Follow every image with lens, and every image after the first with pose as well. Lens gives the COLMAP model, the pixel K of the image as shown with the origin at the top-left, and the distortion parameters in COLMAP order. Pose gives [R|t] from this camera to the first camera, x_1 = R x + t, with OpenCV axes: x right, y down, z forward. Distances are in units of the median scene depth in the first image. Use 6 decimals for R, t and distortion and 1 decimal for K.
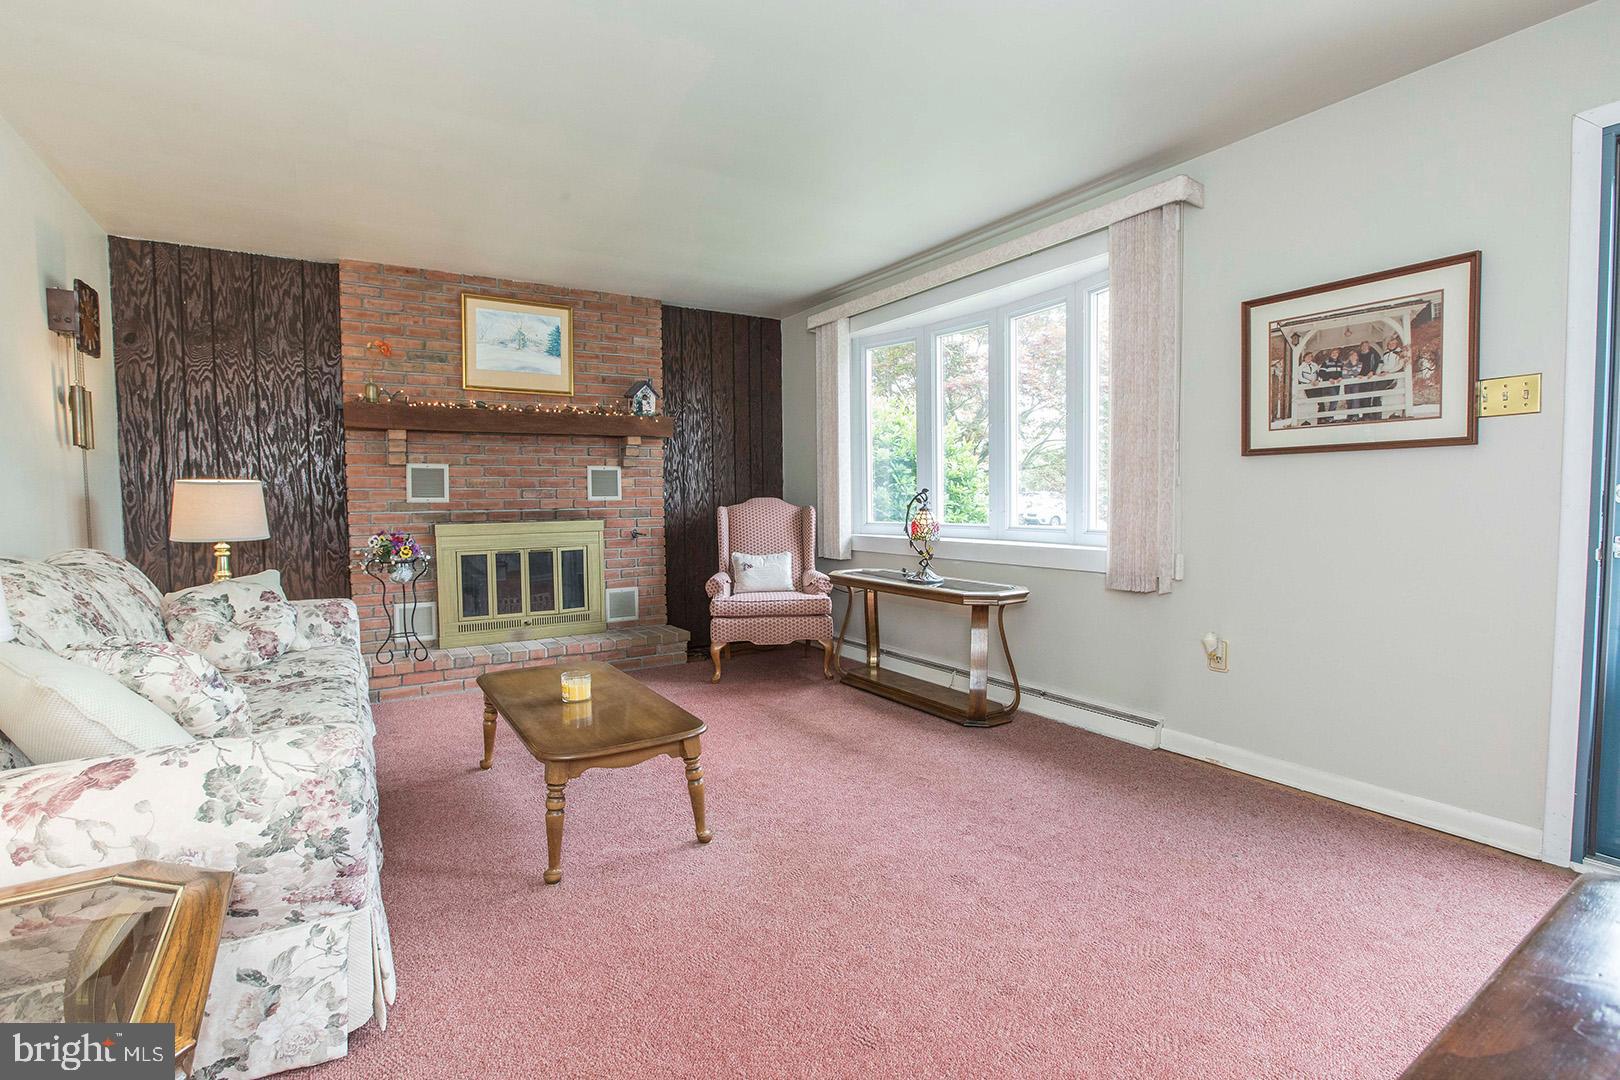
lens RADIAL K [[741.9, 0, 804.5], [0, 741.9, 539.1], [0, 0, 1]] dist [-0.066866, 0.029495]
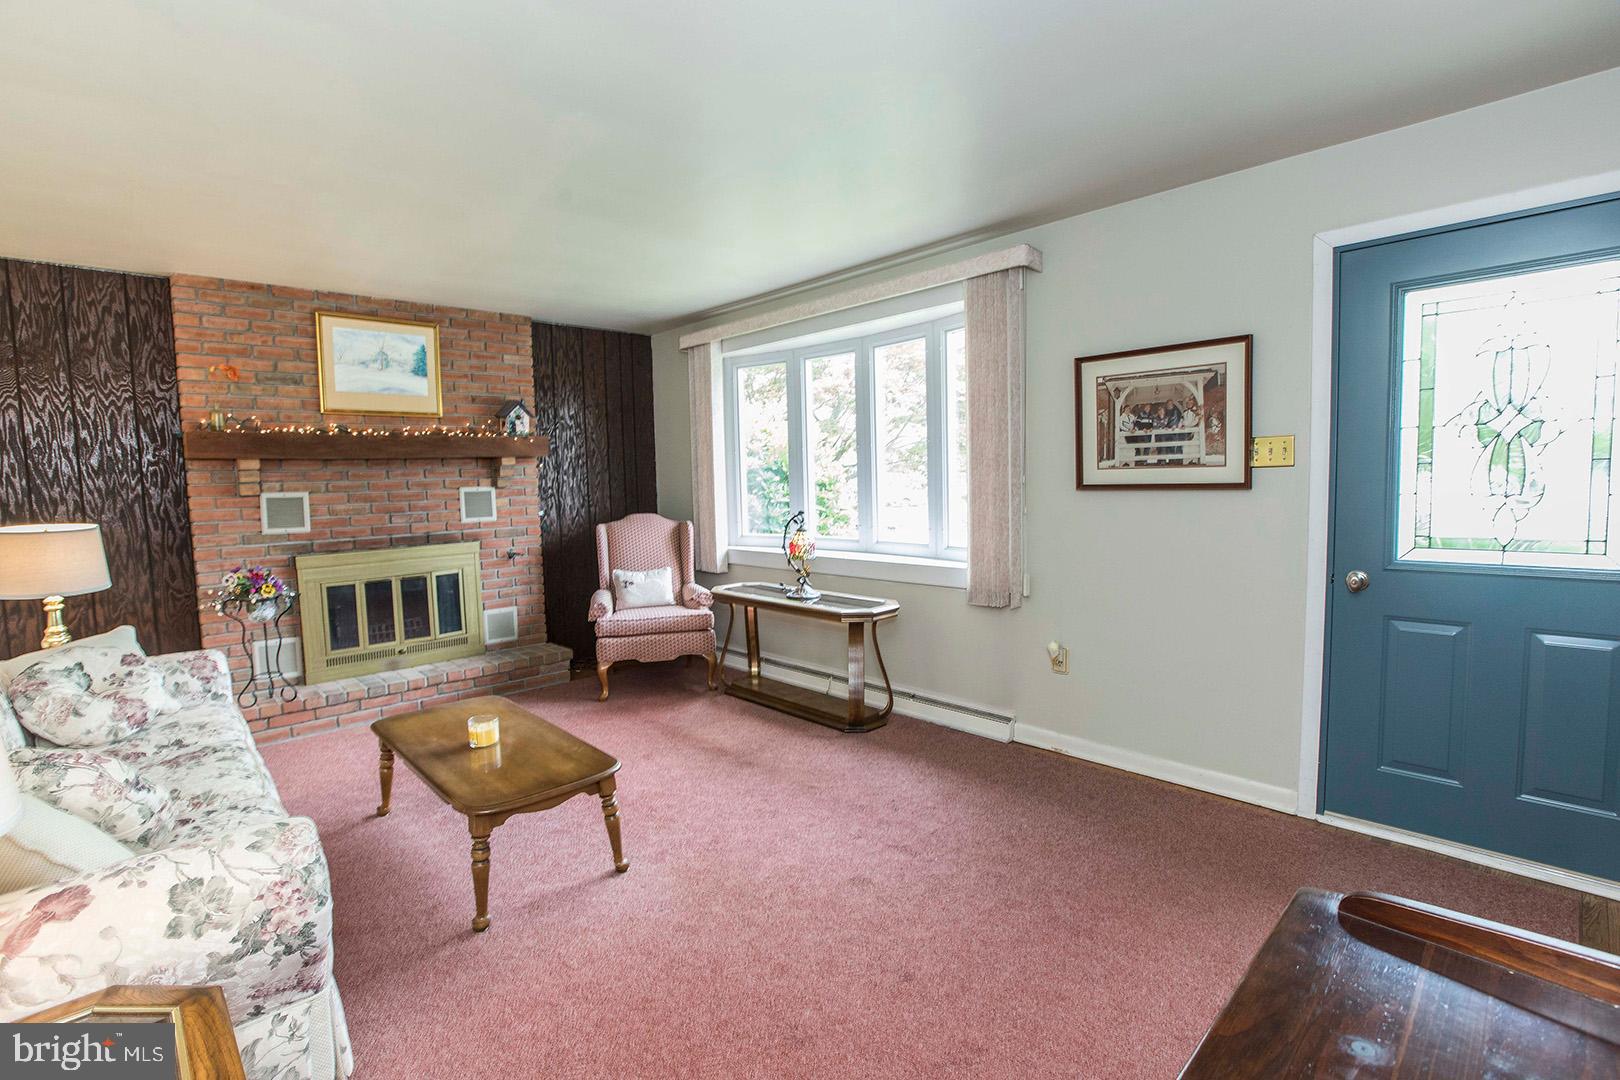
lens RADIAL K [[734.6, 0, 804.8], [0, 734.6, 538.6], [0, 0, 1]] dist [-0.053682, 0.017487]
pose [[0.980926, -0.029956, 0.192062, -0.038404], [0.025400, 0.999336, 0.026136, -0.056130], [-0.192717, -0.020759, 0.981035, -0.049371]]
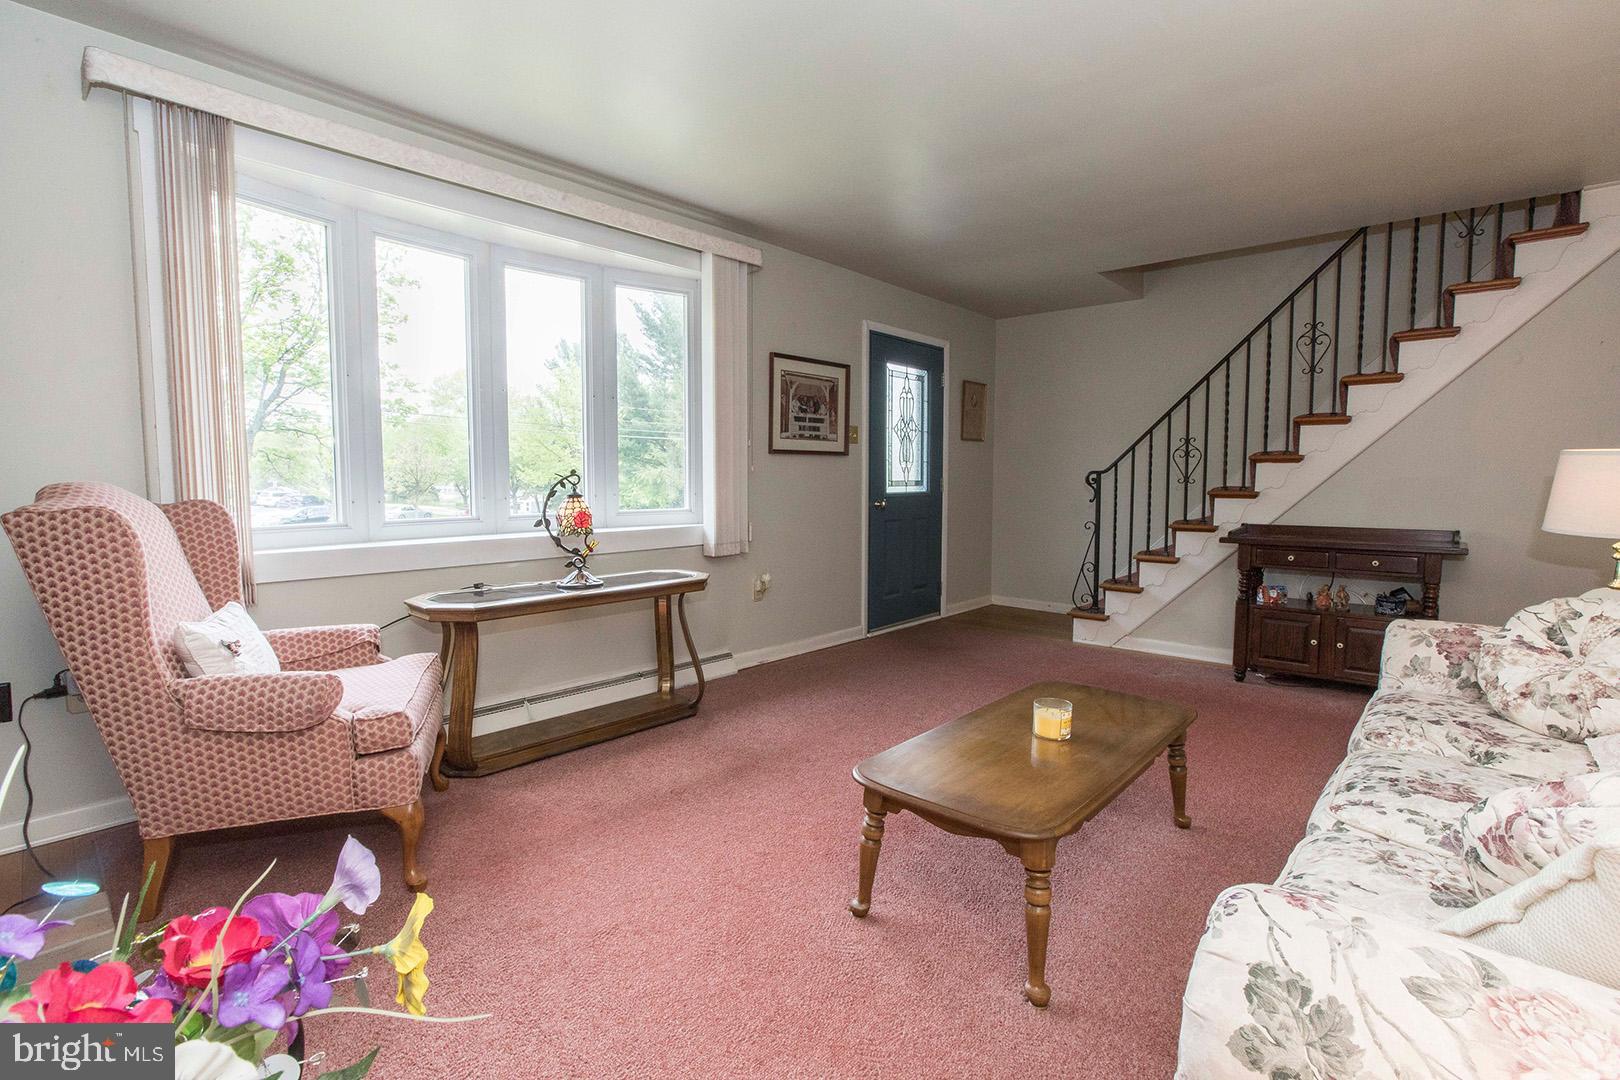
lens RADIAL K [[748.2, 0, 795.4], [0, 748.2, 533.9], [0, 0, 1]] dist [-0.068774, 0.037980]
pose [[-0.256671, -0.066443, 0.964212, -0.668421], [0.055423, 0.994981, 0.083317, -0.053522], [-0.964908, 0.074825, -0.251700, 0.978130]]
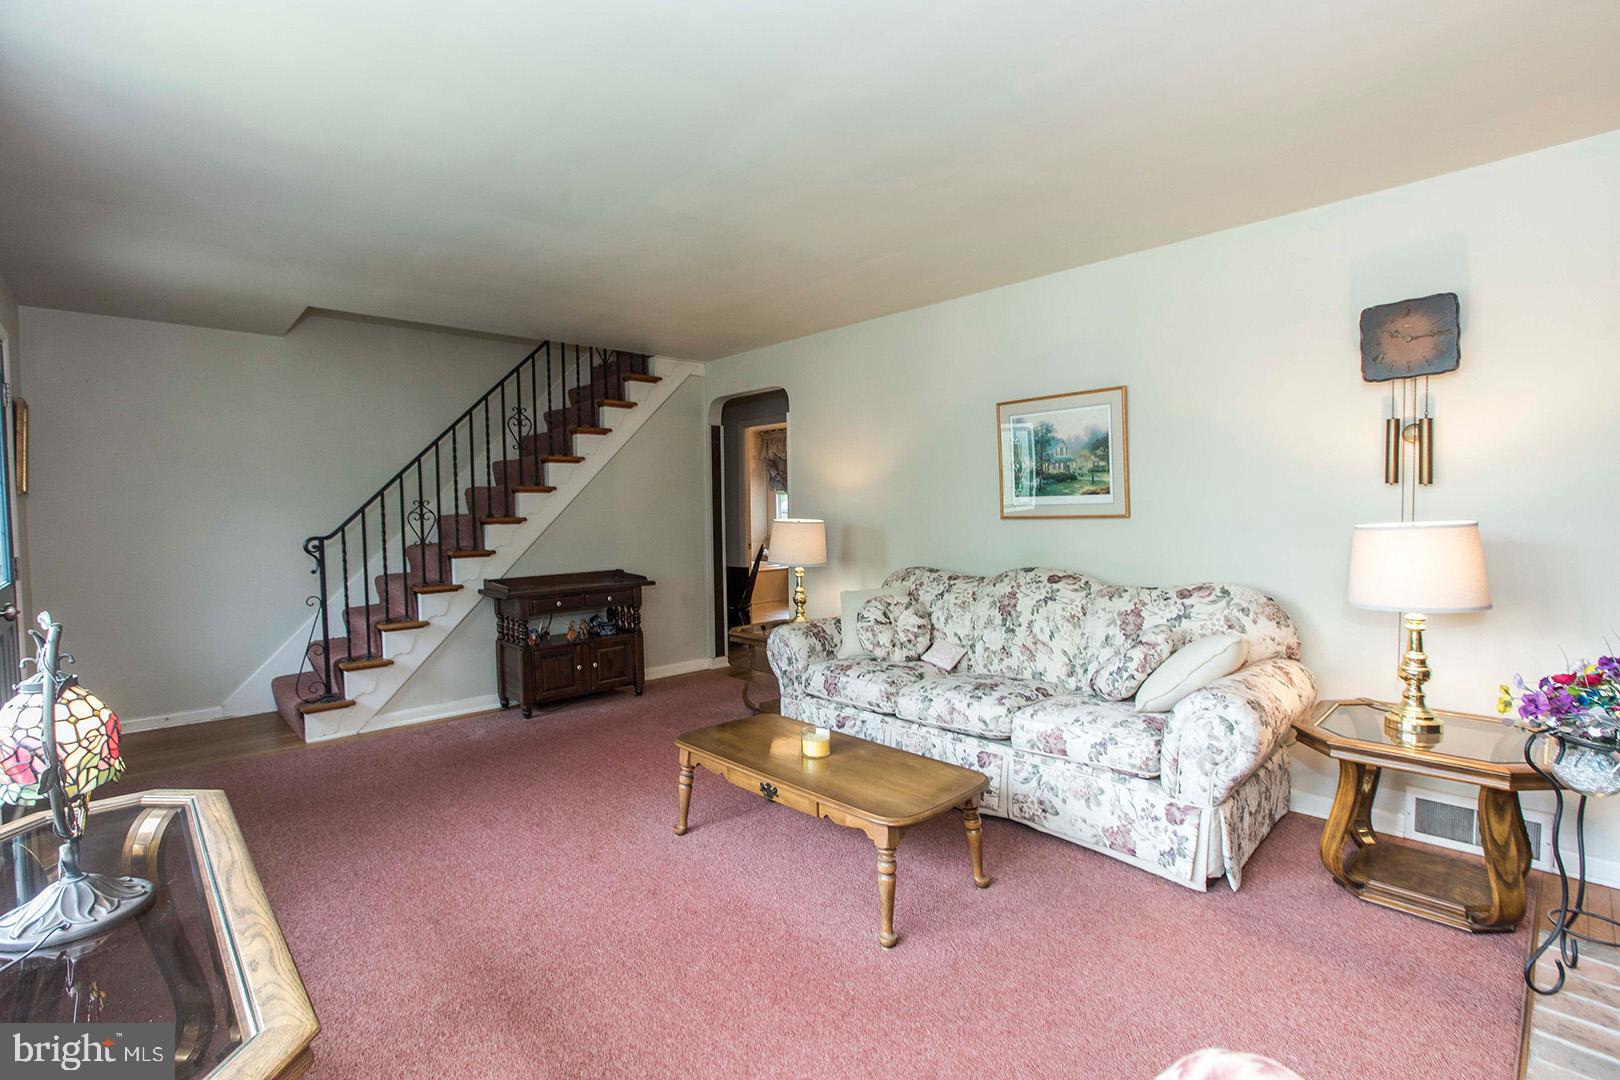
lens RADIAL K [[748.2, 0, 795.4], [0, 748.2, 533.9], [0, 0, 1]] dist [-0.068774, 0.037980]
pose [[-0.983943, 0.029508, -0.176027, -0.072533], [0.013148, 0.995542, 0.093395, -0.122424], [0.177999, 0.089581, -0.979945, 1.332660]]
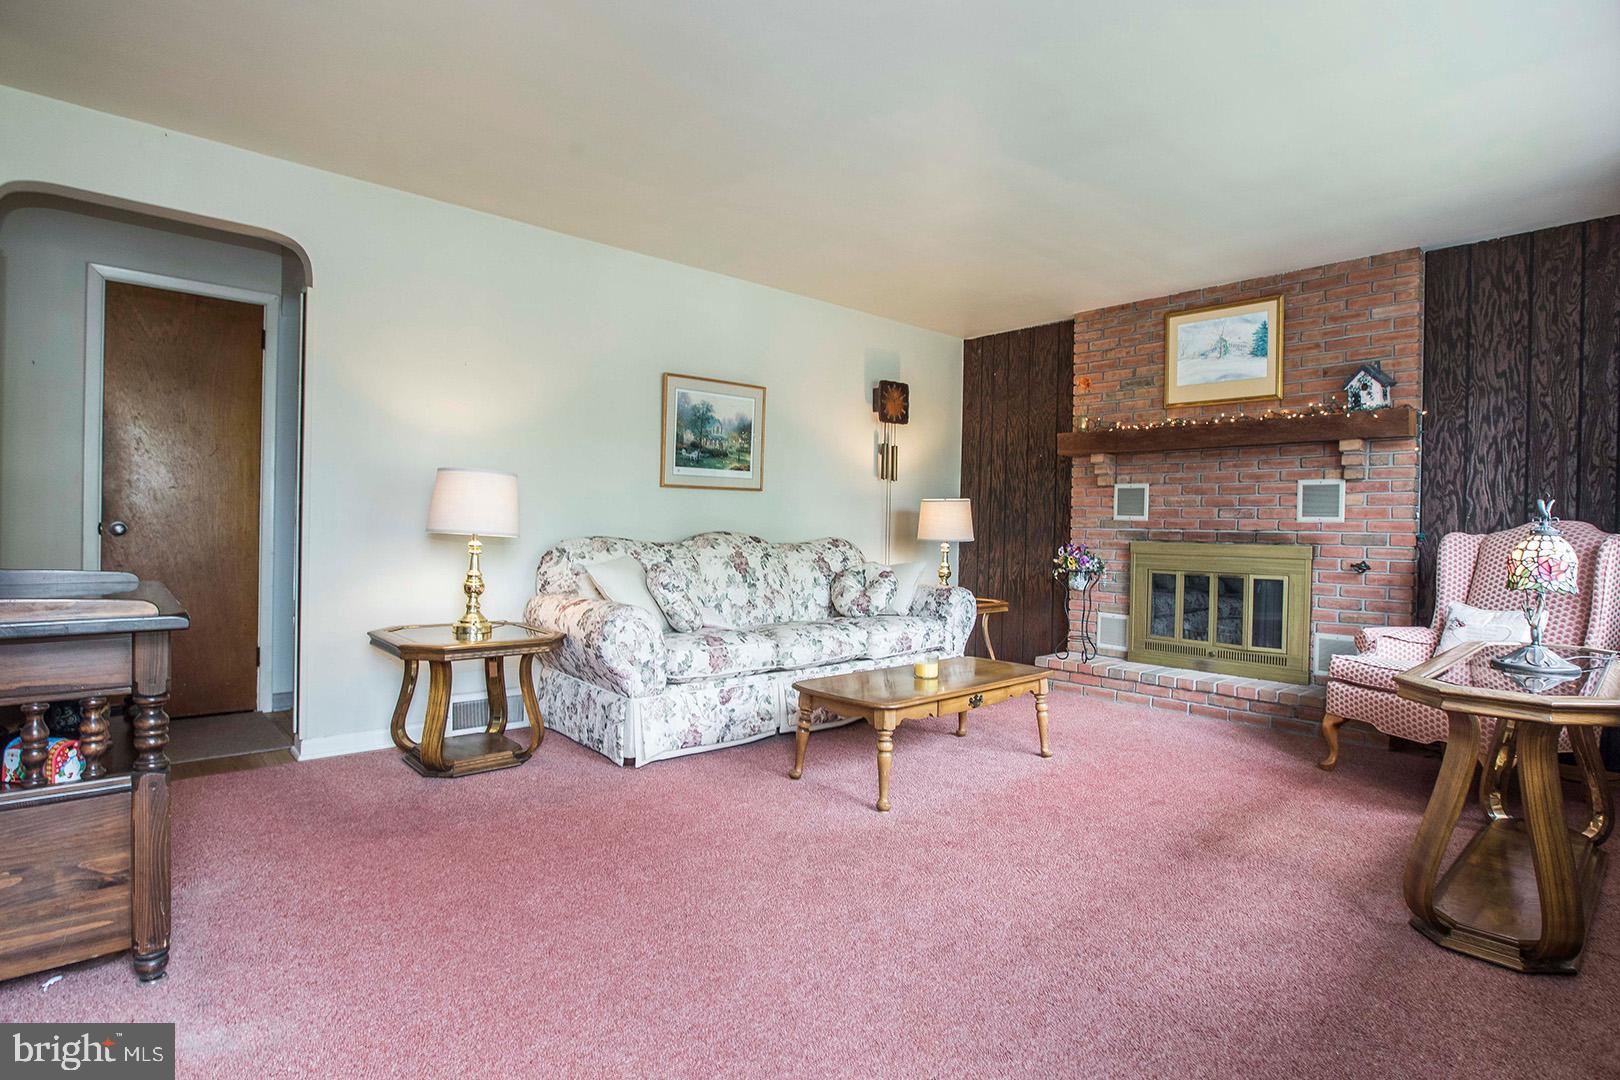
lens RADIAL K [[824.6, 0, 822.5], [0, 824.6, 538.7], [0, 0, 1]] dist [-0.054838, 0.025380]
pose [[0.173425, 0.023757, -0.984560, 0.636488], [-0.079525, 0.996782, 0.010044, -0.000378], [0.981631, 0.076555, 0.174757, 0.399791]]
